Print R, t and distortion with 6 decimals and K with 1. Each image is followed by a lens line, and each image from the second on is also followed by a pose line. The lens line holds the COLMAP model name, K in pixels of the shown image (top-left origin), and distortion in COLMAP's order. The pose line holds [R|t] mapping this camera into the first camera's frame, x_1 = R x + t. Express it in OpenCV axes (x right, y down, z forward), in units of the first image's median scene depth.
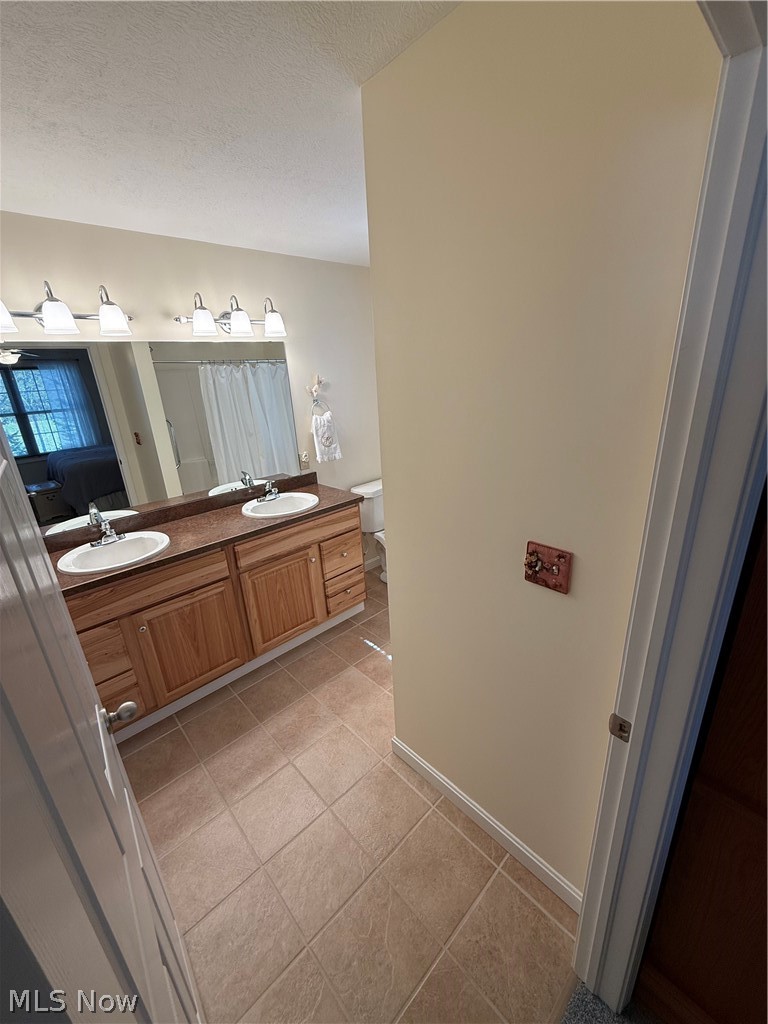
lens RADIAL K [[409.5, 0, 386.9], [0, 409.5, 511.0], [0, 0, 1]] dist [-0.001067, -0.000010]
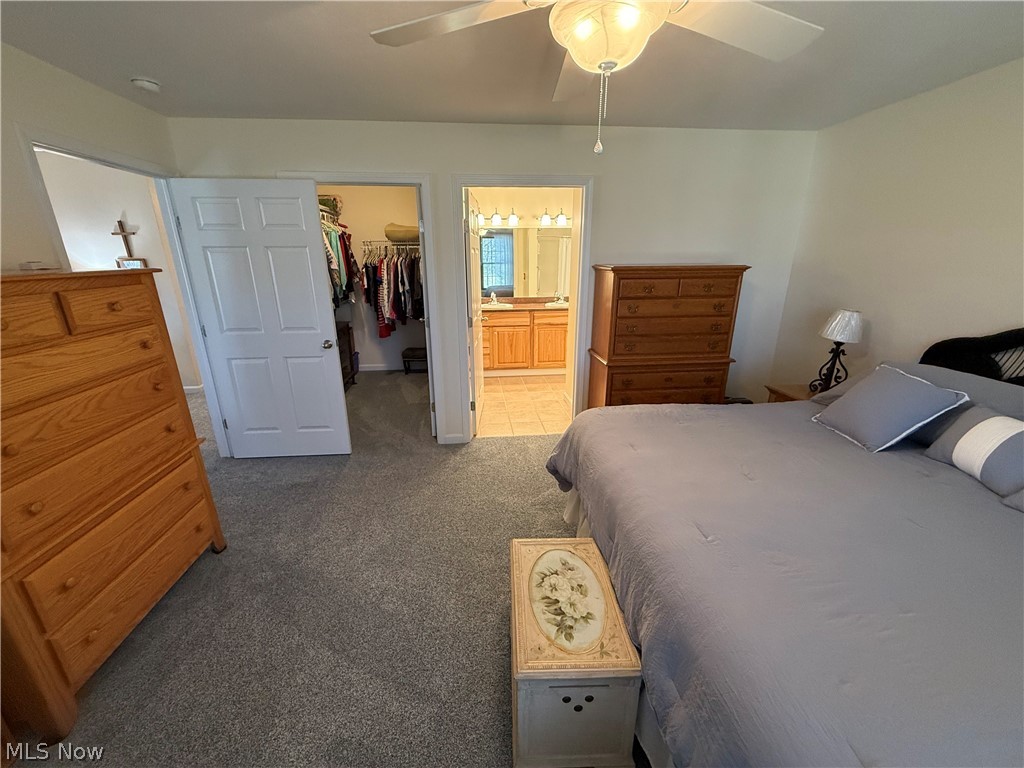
lens RADIAL K [[409.5, 0, 509.4], [0, 409.5, 385.4], [0, 0, 1]] dist [-0.001067, -0.000010]
pose [[0.789881, 0.232858, -0.567331, 0.880105], [-0.236514, 0.969209, 0.068514, 0.331809], [0.565817, 0.080064, 0.820635, -0.920200]]
